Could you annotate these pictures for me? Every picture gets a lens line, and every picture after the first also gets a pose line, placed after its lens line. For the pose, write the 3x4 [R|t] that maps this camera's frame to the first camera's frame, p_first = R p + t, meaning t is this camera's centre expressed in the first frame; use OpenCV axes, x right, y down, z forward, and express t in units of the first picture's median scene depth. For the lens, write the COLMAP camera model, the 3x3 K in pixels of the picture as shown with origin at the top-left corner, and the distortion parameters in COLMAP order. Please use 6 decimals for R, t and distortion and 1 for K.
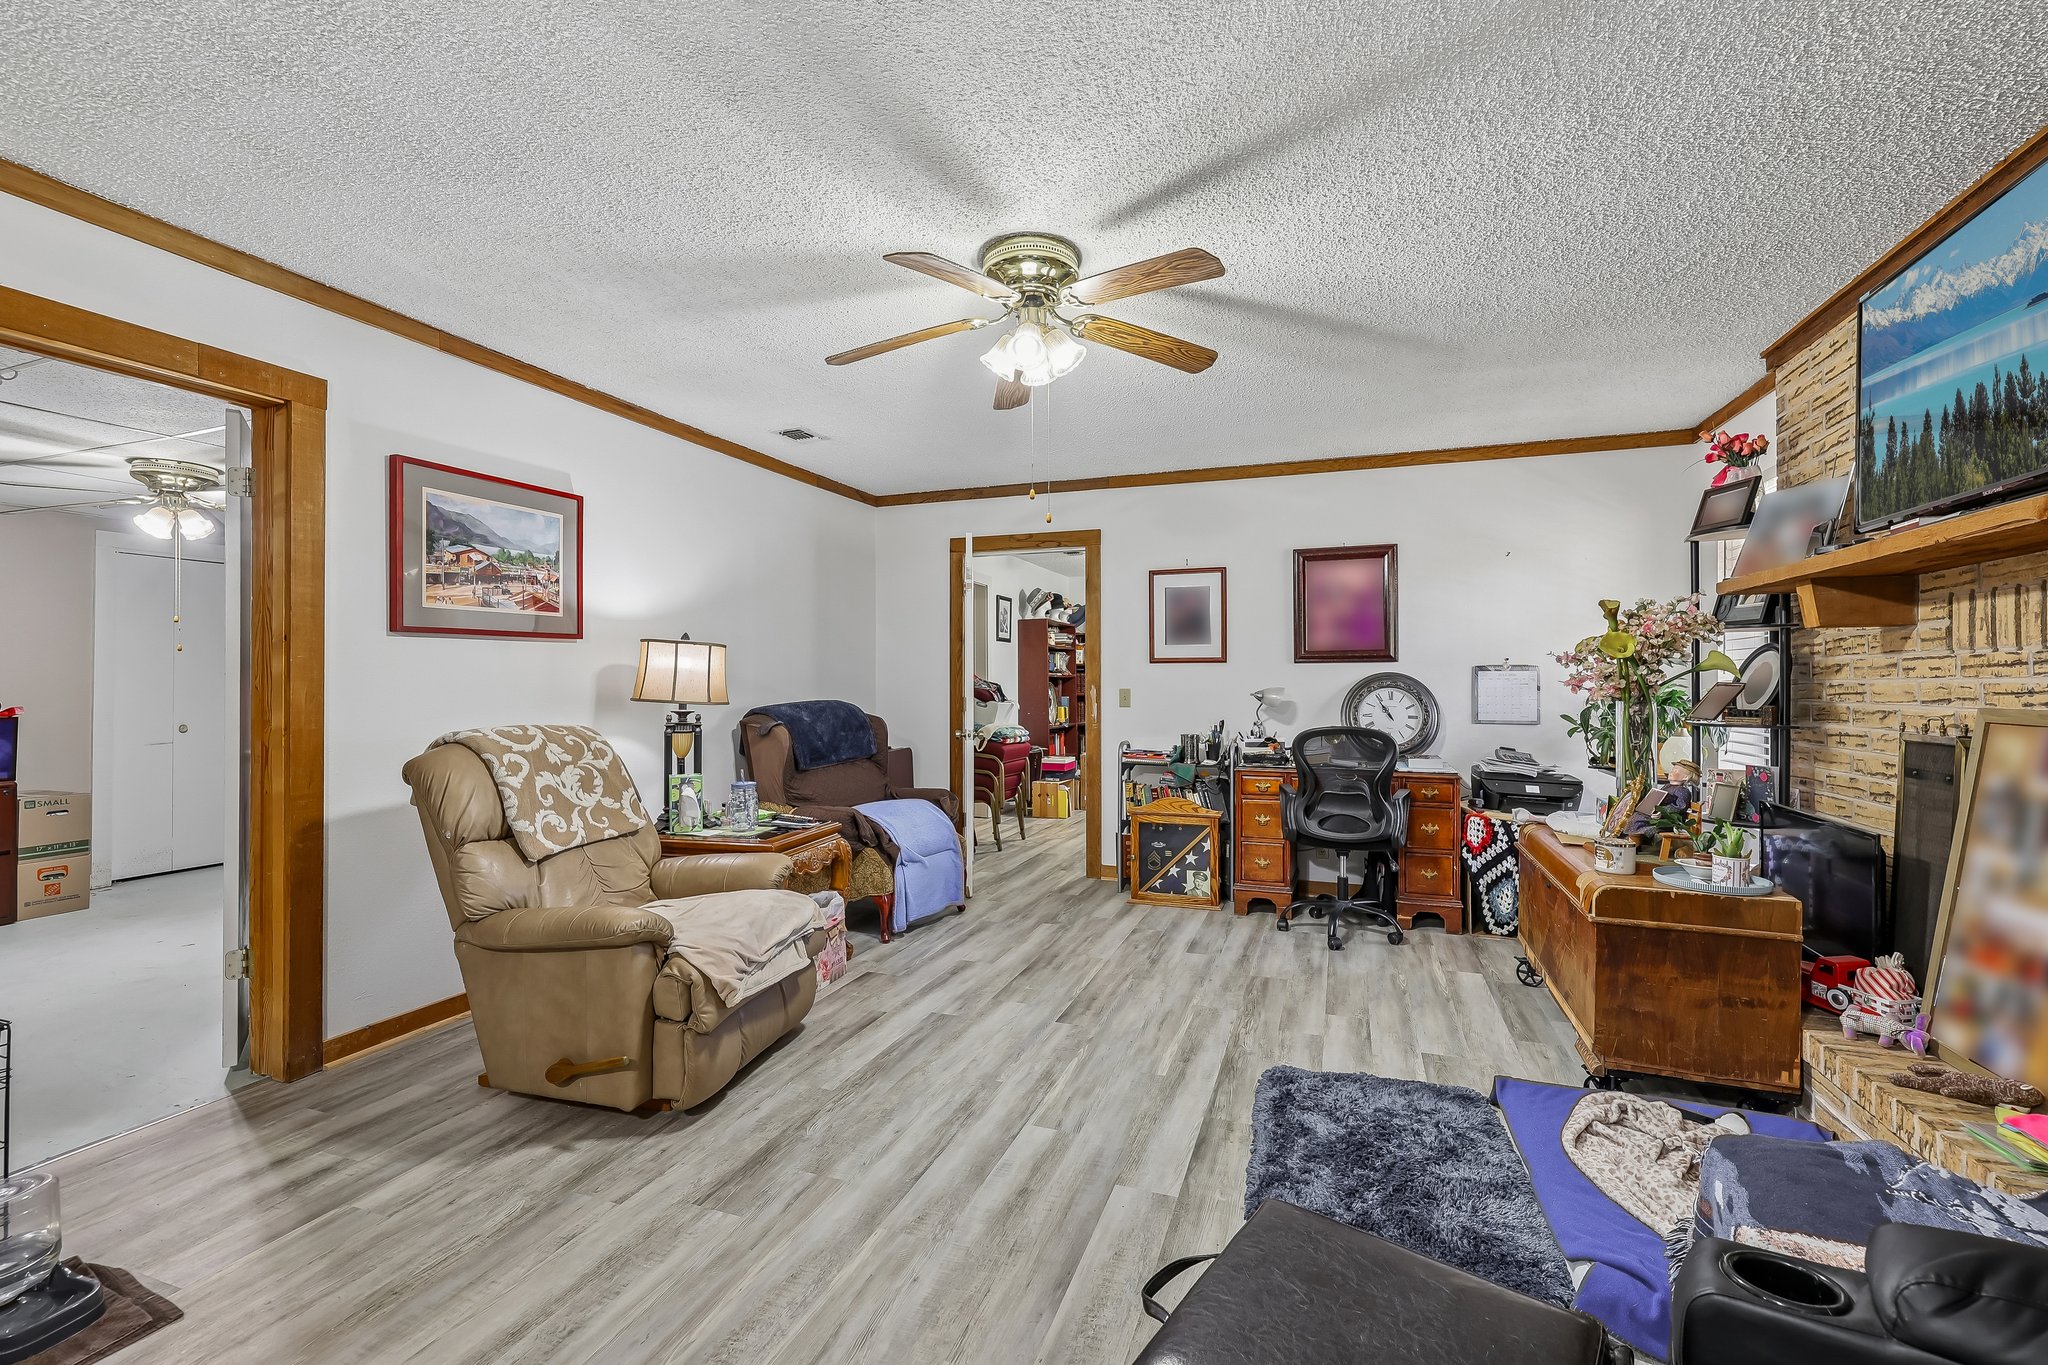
lens RADIAL K [[862.6, 0, 1024.0], [0, 862.6, 682.5], [0, 0, 1]] dist [-0.001445, -0.000230]
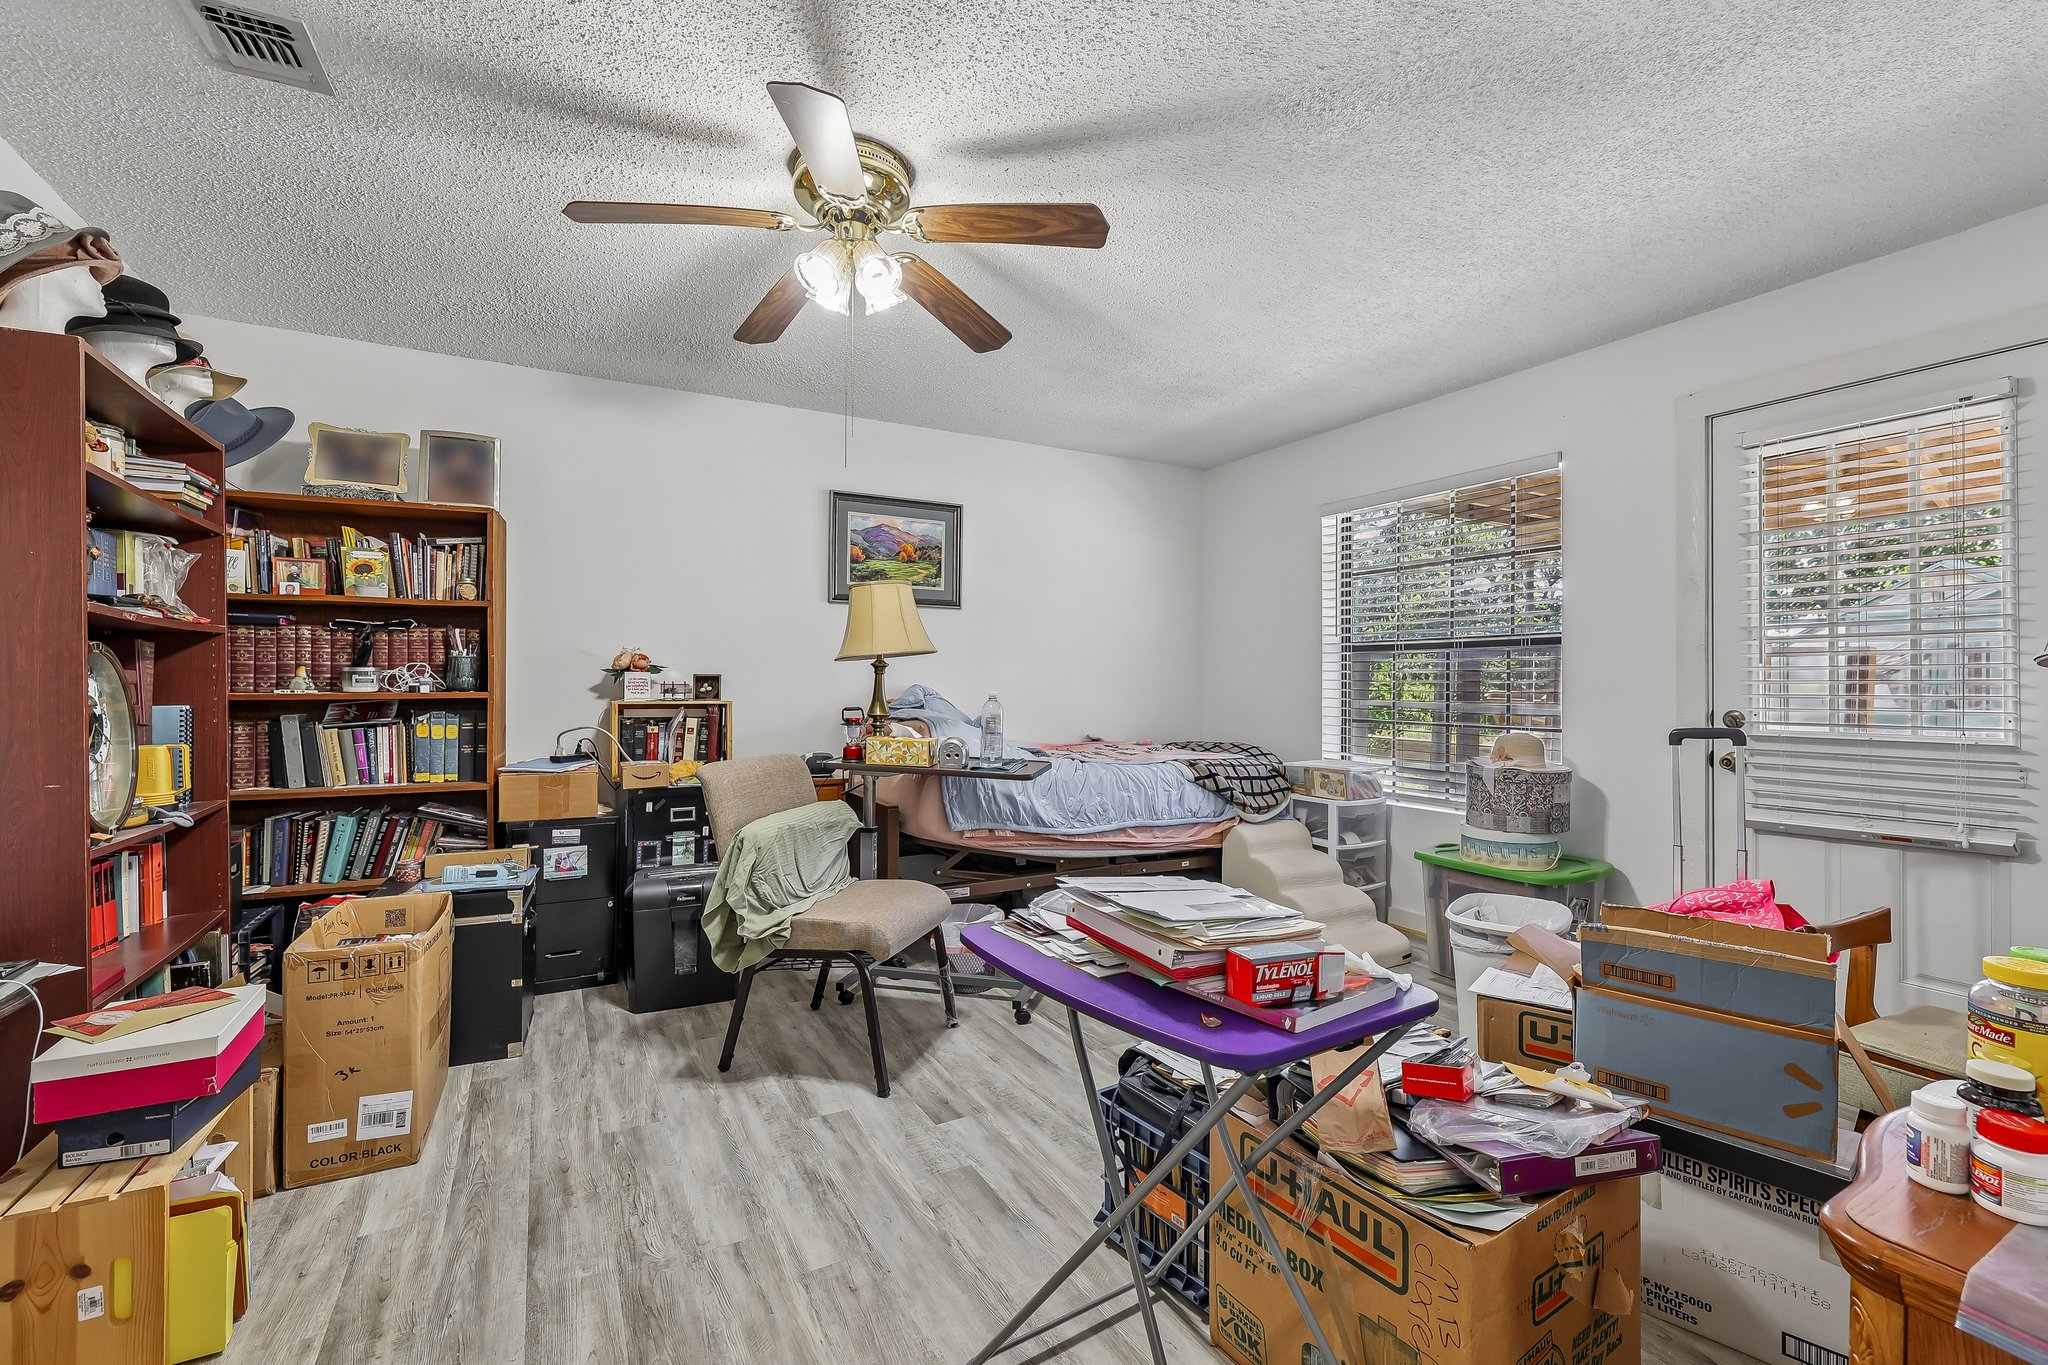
lens RADIAL K [[862.6, 0, 1024.0], [0, 862.6, 682.5], [0, 0, 1]] dist [-0.001445, -0.000230]
pose [[0.647853, 0.005780, 0.761743, 0.034450], [-0.004778, 0.999982, -0.003523, 0.020021], [-0.761750, -0.001357, 0.647869, 1.404383]]
